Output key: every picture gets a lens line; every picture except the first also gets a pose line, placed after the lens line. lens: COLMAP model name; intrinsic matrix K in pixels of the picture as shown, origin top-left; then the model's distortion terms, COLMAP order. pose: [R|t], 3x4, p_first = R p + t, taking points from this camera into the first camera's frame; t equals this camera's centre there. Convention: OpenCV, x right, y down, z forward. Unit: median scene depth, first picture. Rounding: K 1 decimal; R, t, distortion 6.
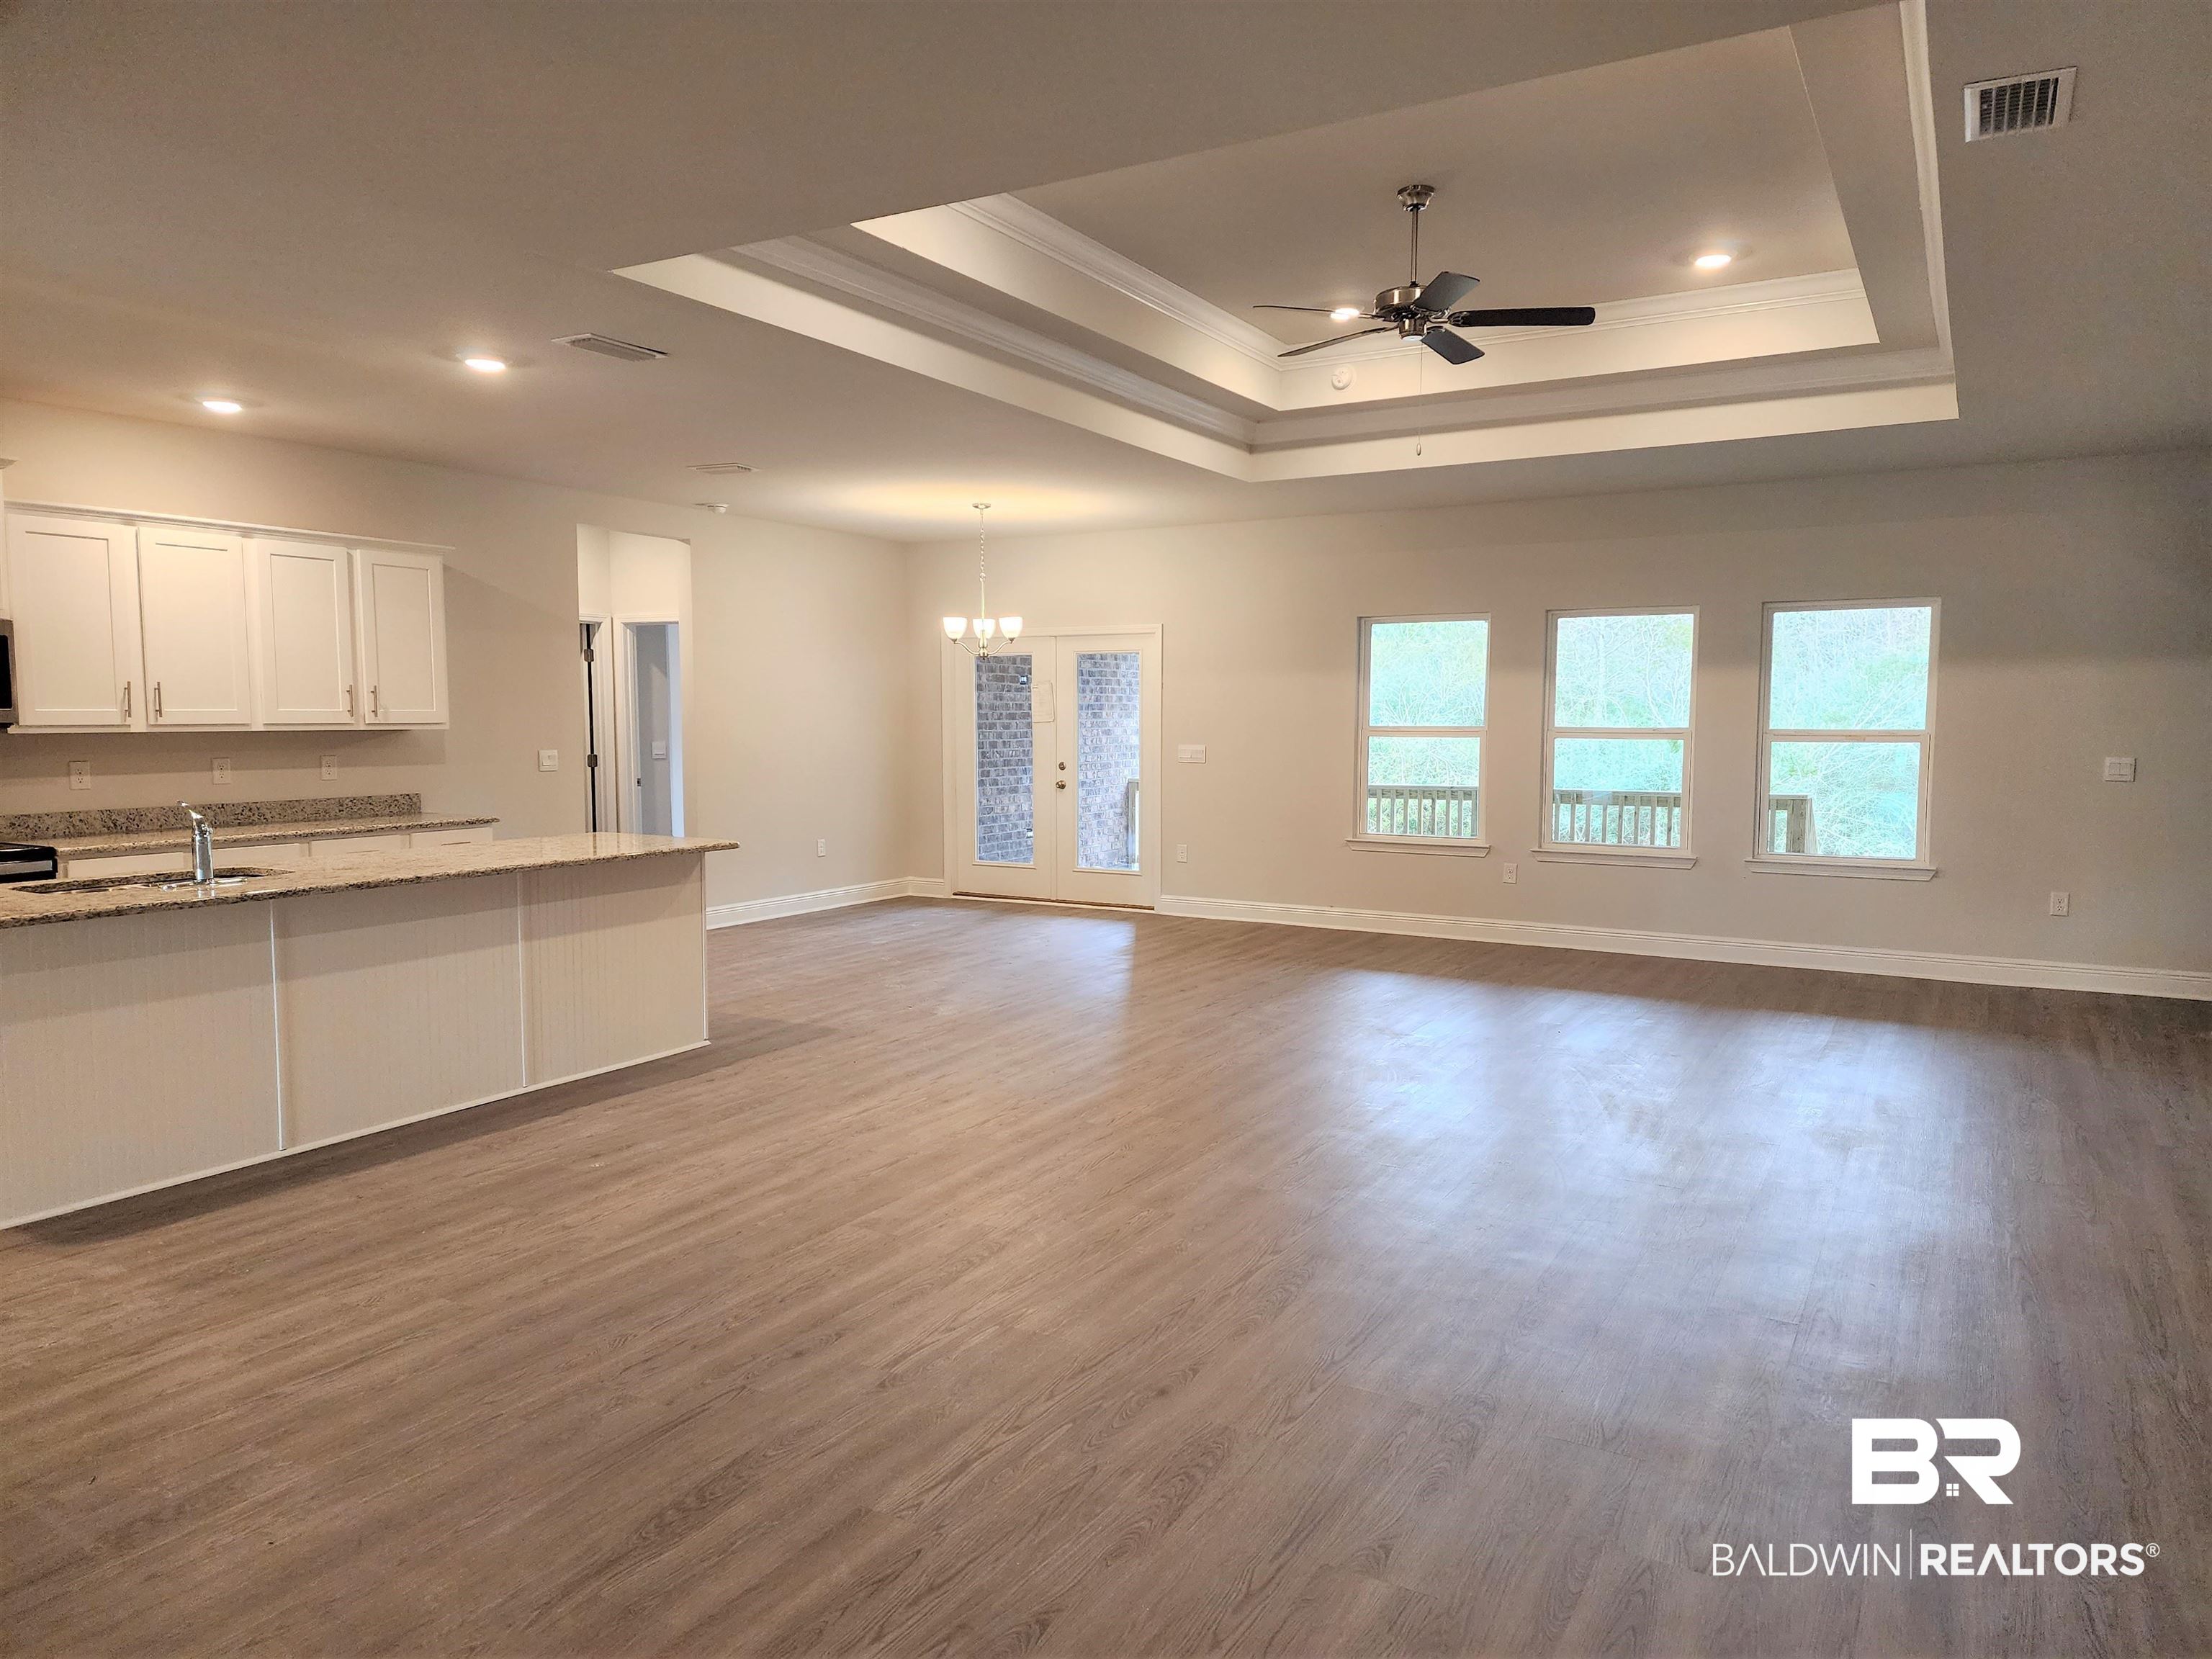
lens RADIAL K [[1472.3, 0, 1132.1], [0, 1472.3, 834.0], [0, 0, 1]] dist [0.072987, -0.067188]
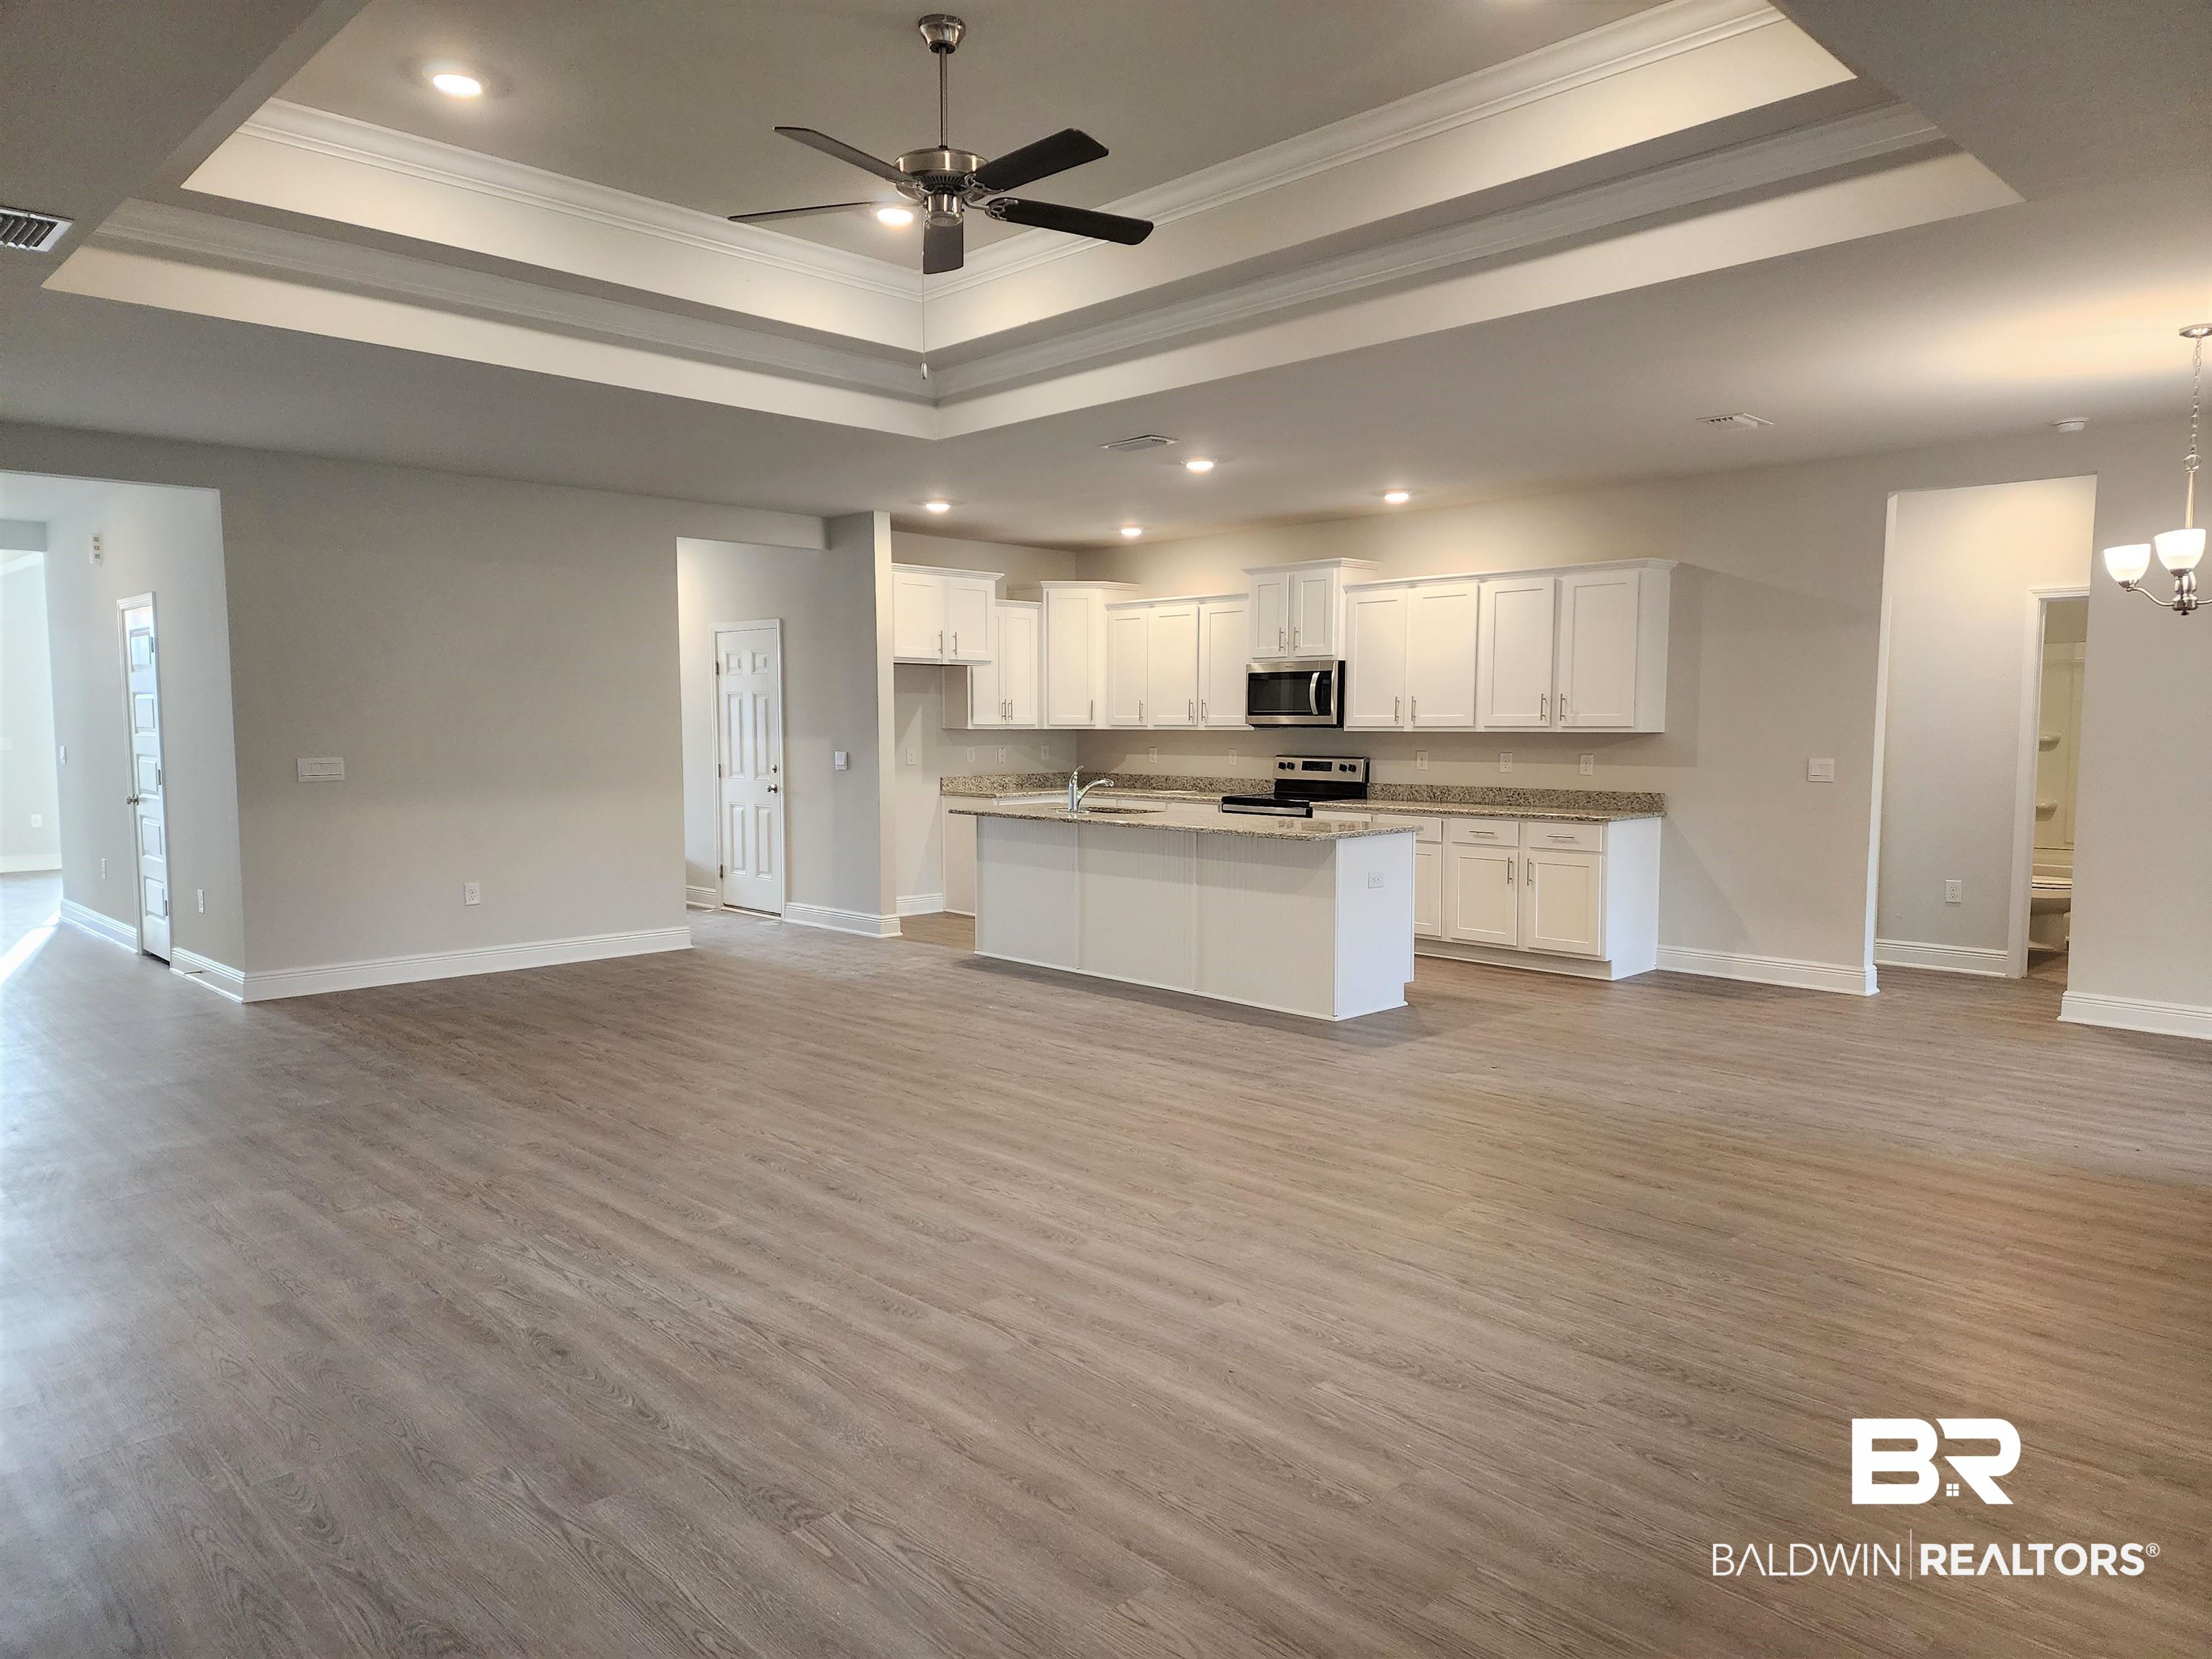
lens RADIAL K [[1472.3, 0, 1132.1], [0, 1472.3, 834.0], [0, 0, 1]] dist [0.072987, -0.067188]
pose [[-0.269499, 0.071586, -0.960336, 0.728667], [-0.082458, 0.991855, 0.097076, -0.080210], [0.959464, 0.105349, -0.261401, 1.054401]]
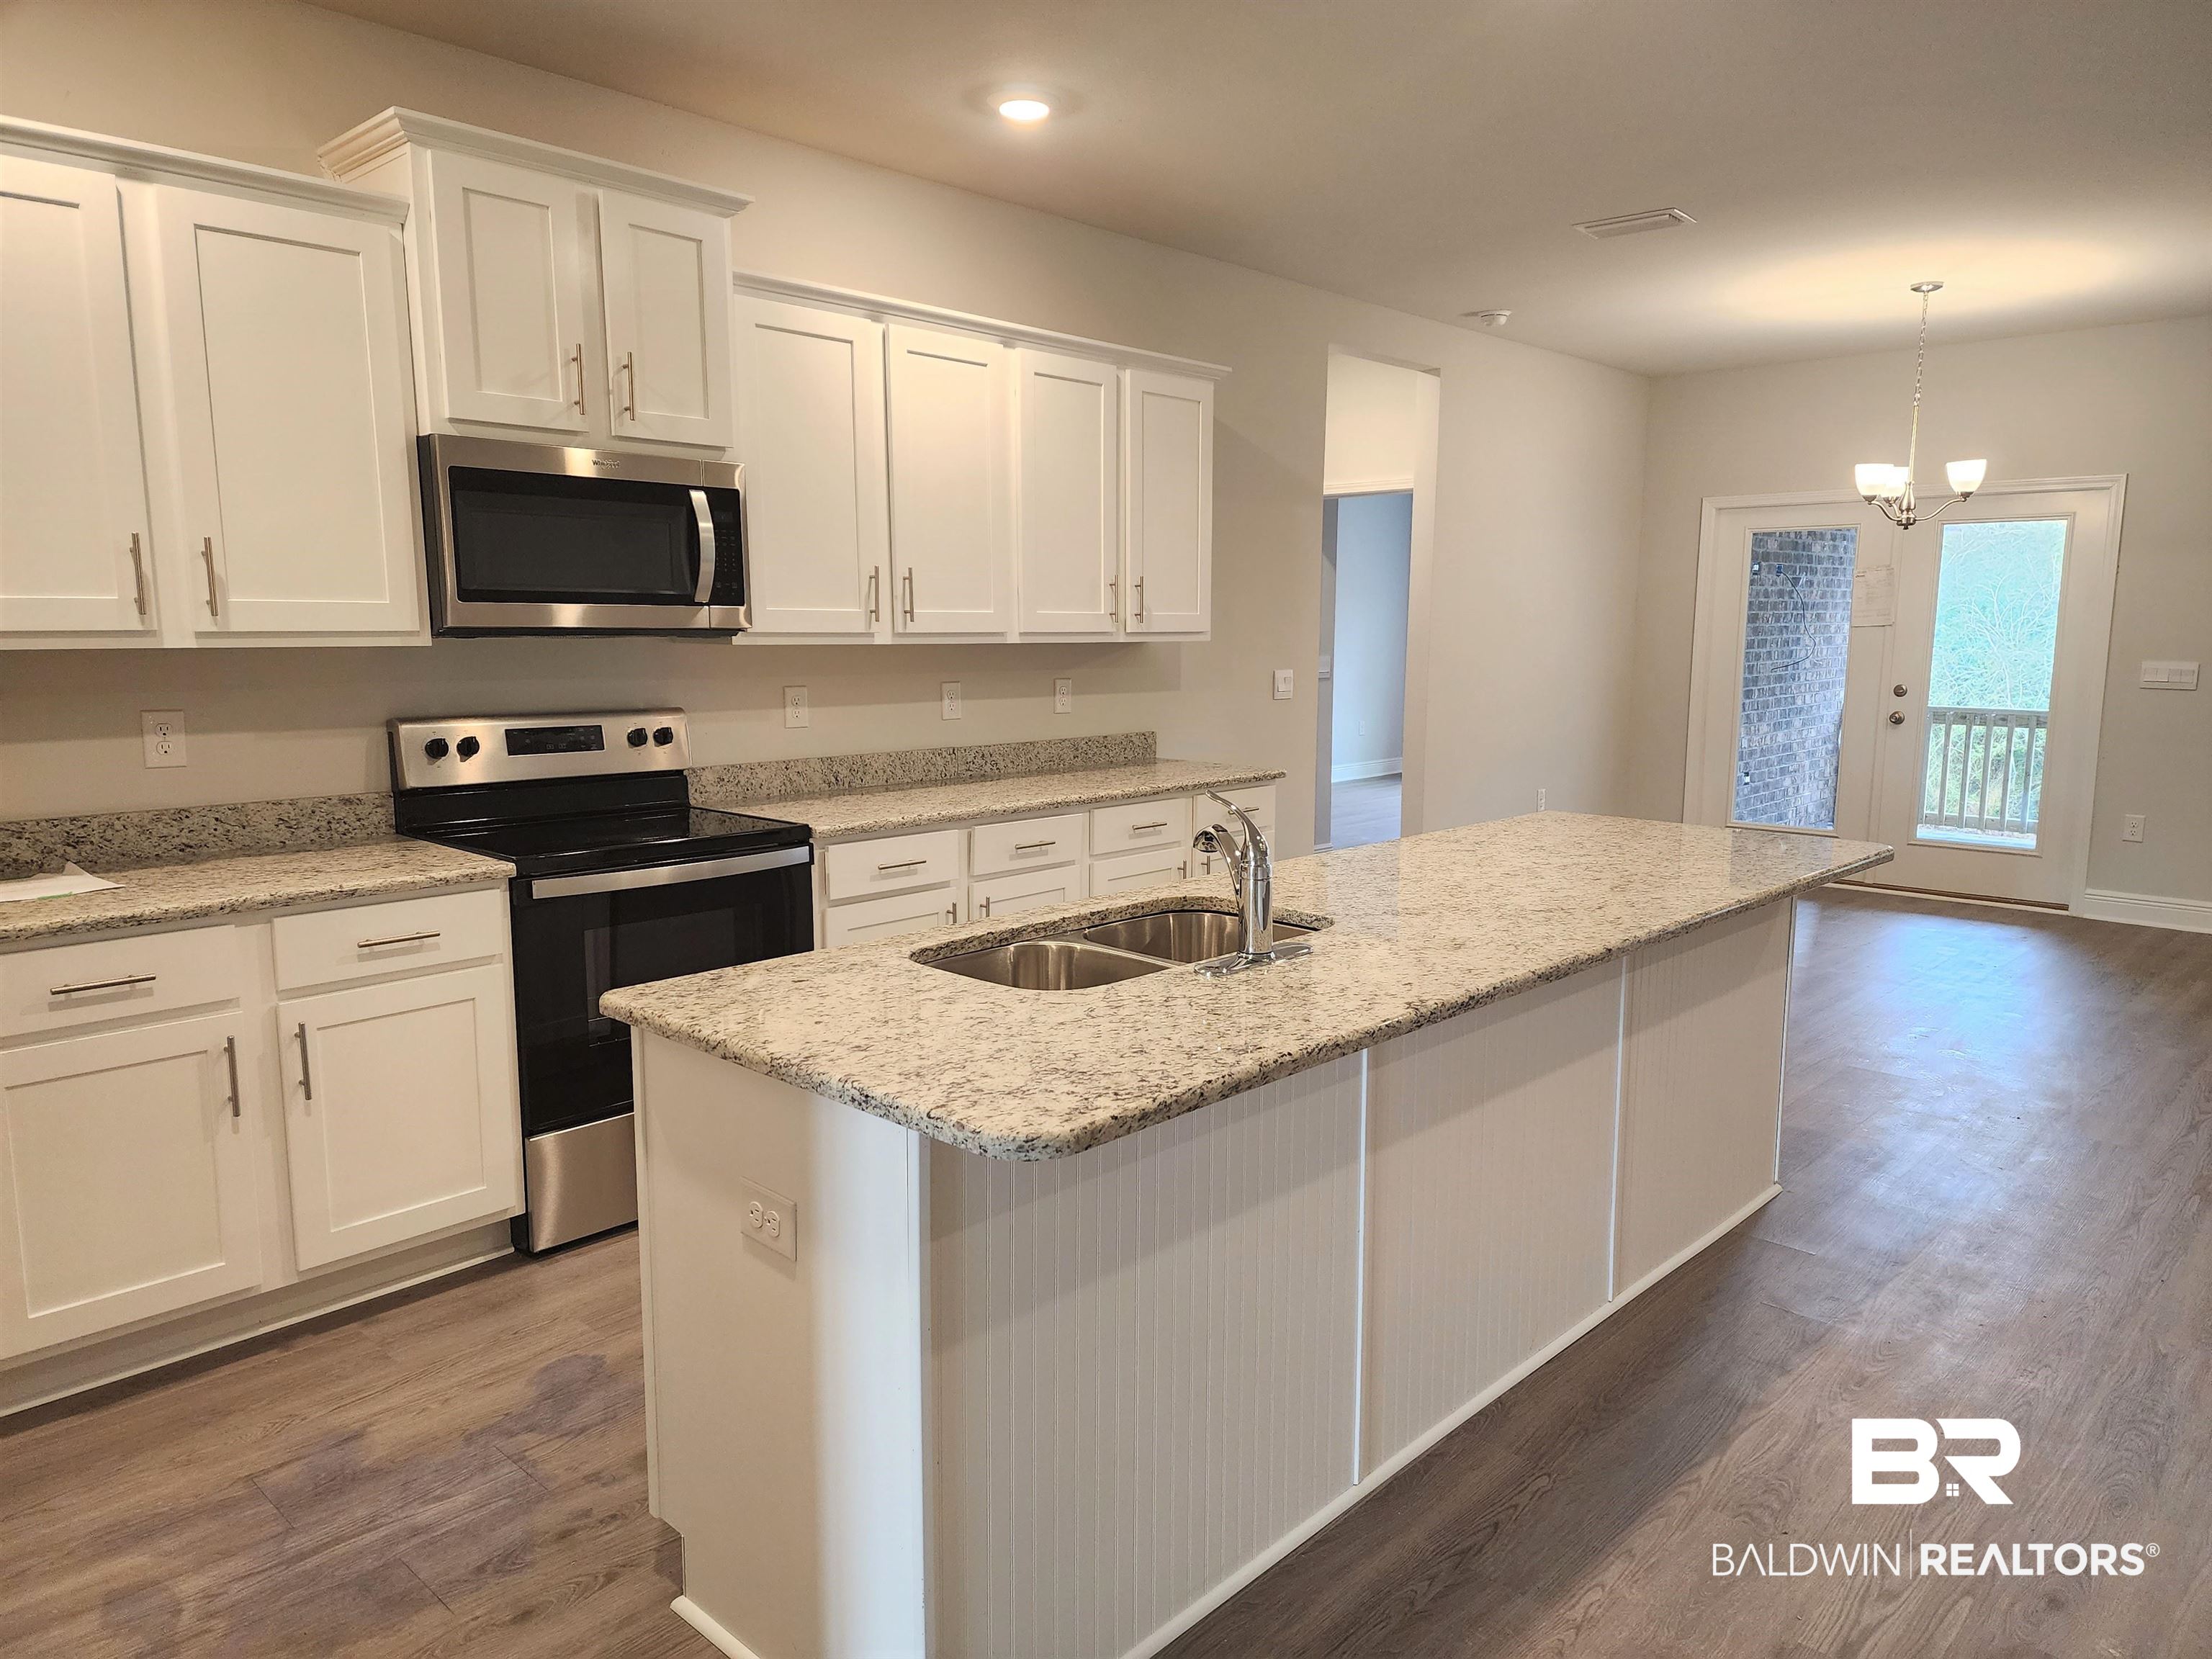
lens RADIAL K [[1468.9, 0, 1106.0], [0, 1468.9, 829.5], [0, 0, 1]] dist [0.203977, -0.294777]
pose [[0.969828, 0.034642, -0.241316, -0.378443], [-0.021108, 0.998067, 0.058448, -0.024504], [0.242874, -0.051591, 0.968685, 0.357129]]
